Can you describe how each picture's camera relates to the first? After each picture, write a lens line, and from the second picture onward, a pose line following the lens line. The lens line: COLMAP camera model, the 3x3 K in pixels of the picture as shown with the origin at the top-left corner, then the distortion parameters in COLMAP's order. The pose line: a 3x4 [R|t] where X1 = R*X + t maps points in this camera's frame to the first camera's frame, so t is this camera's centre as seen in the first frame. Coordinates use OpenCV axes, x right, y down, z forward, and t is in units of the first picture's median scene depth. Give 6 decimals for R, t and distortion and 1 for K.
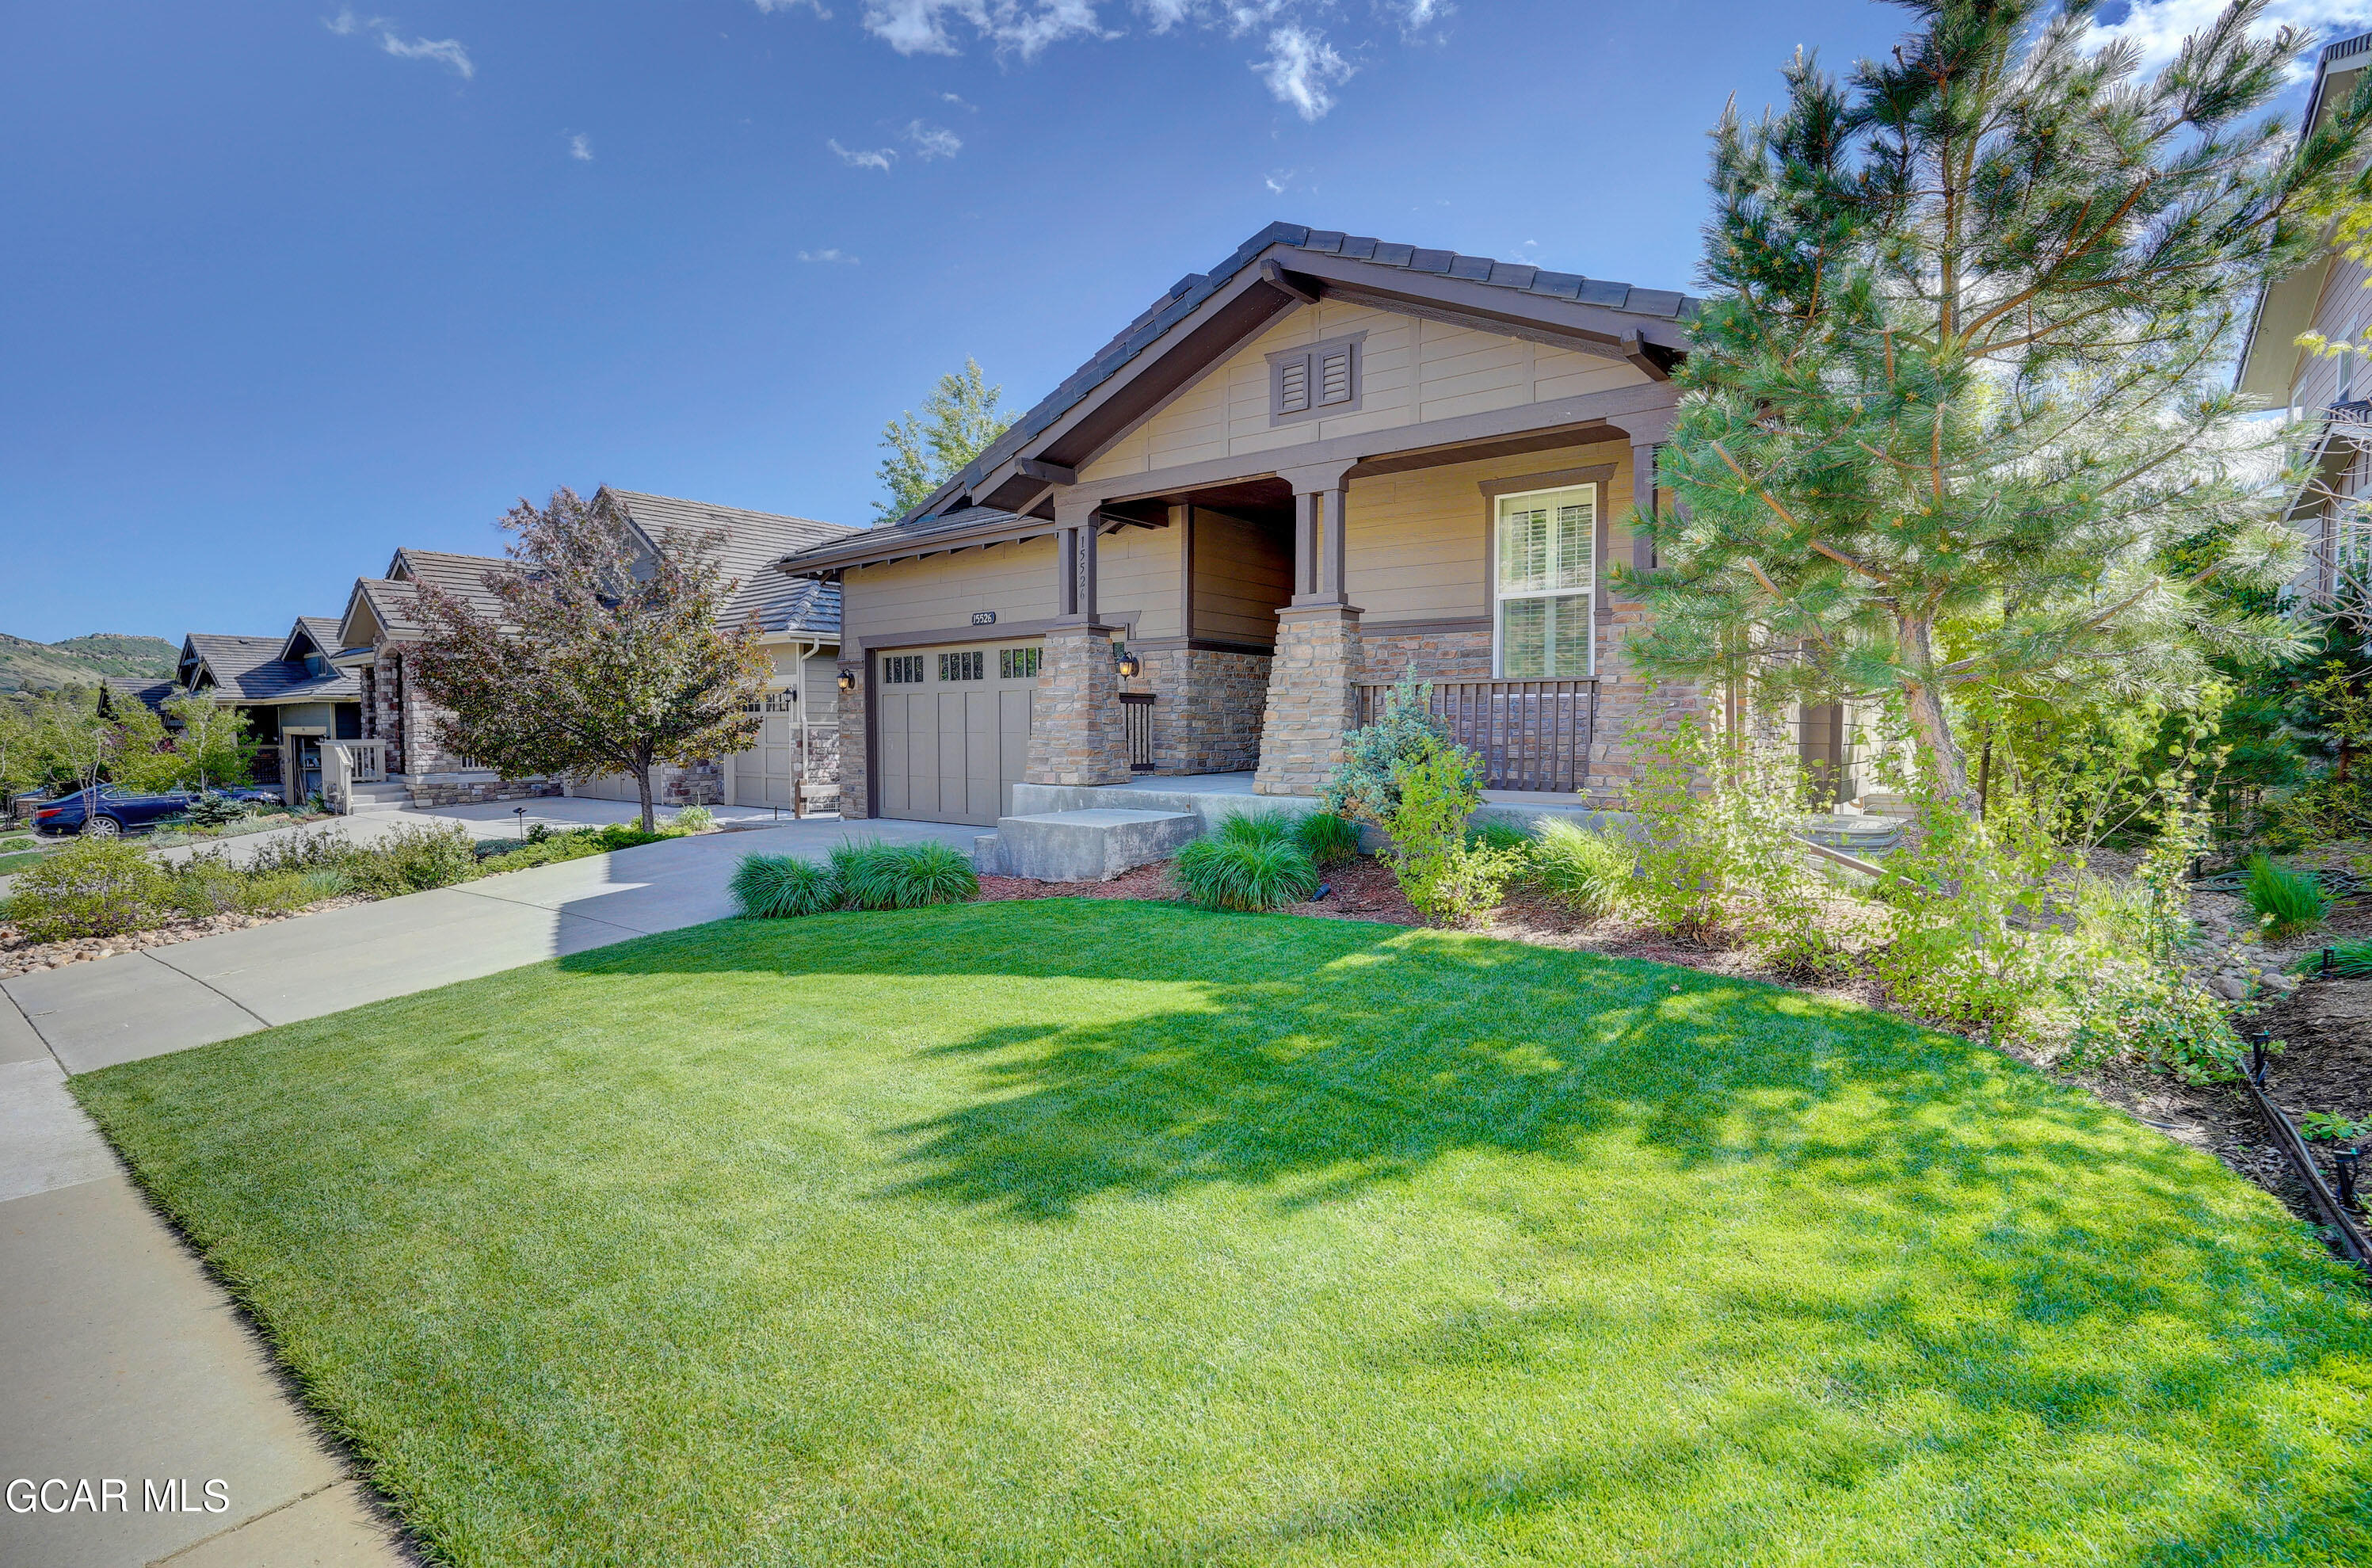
lens RADIAL K [[1101.5, 0, 1181.0], [0, 1101.5, 782.8], [0, 0, 1]] dist [-0.066248, 0.023663]
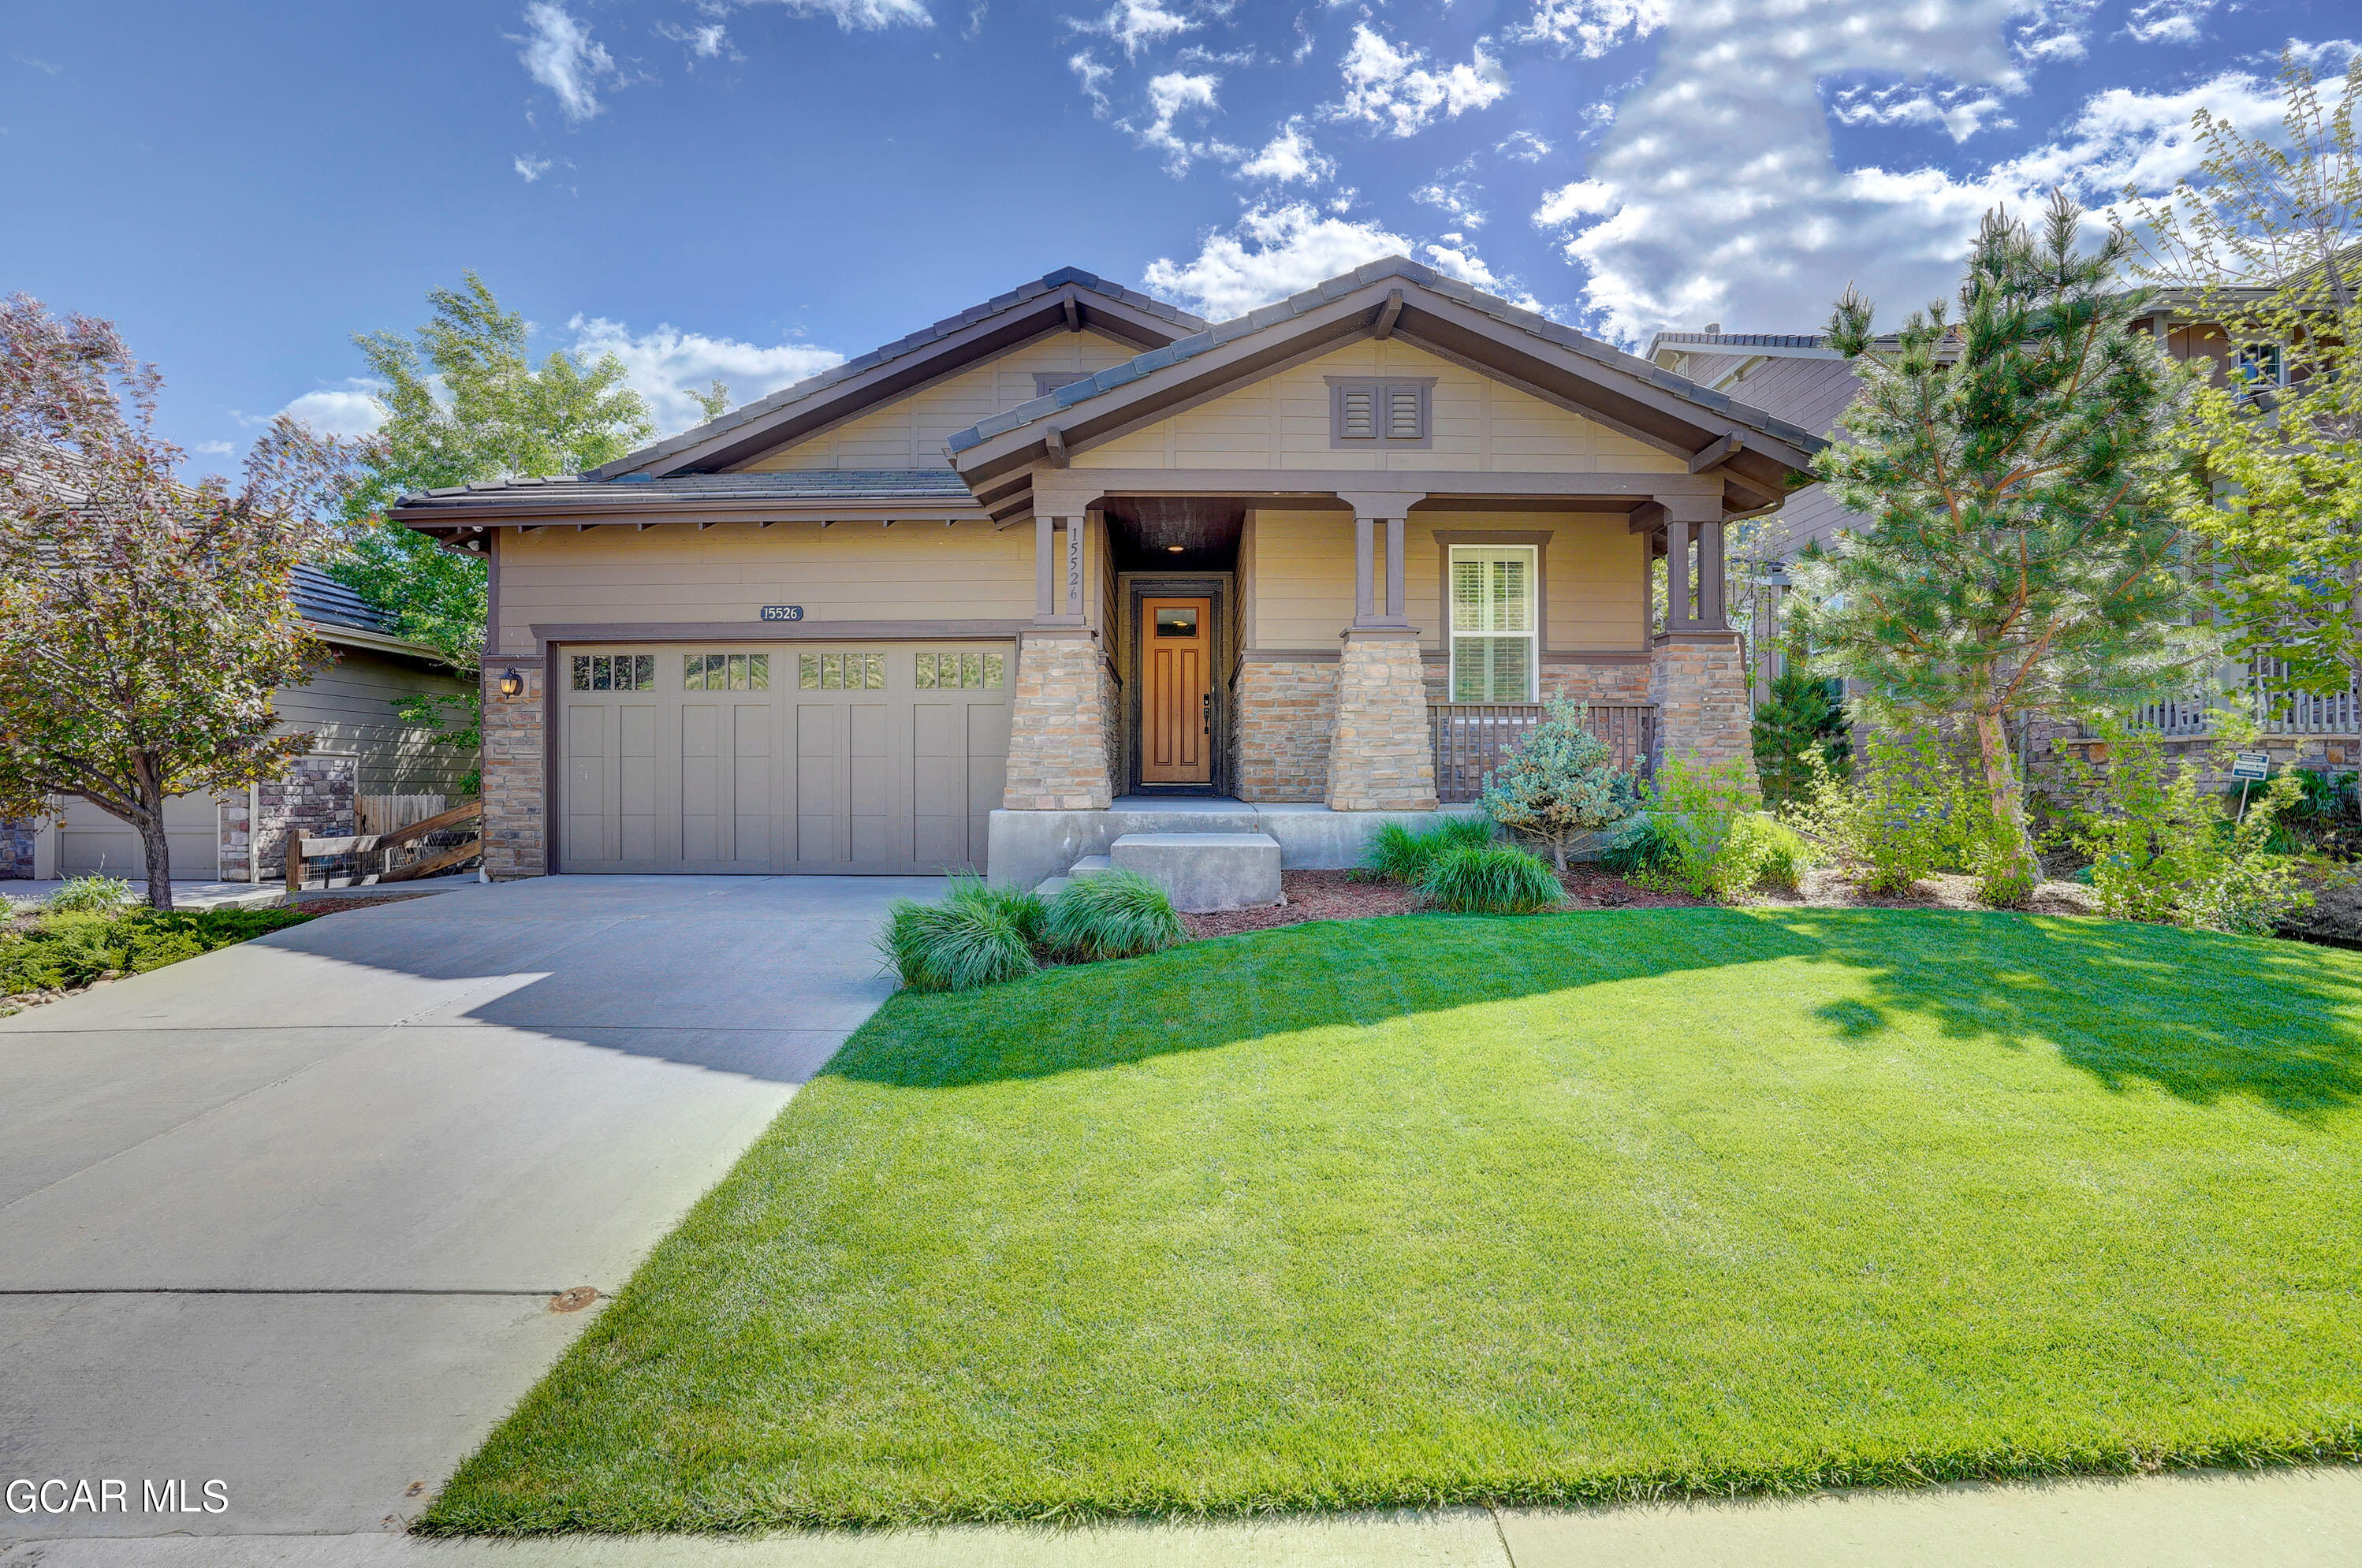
lens RADIAL K [[1096.8, 0, 1179.5], [0, 1096.8, 777.6], [0, 0, 1]] dist [-0.066248, 0.023663]
pose [[0.790635, 0.005267, 0.612265, -0.613871], [0.029446, 0.998479, -0.046614, 0.021033], [-0.611580, 0.054883, 0.789277, 0.292403]]
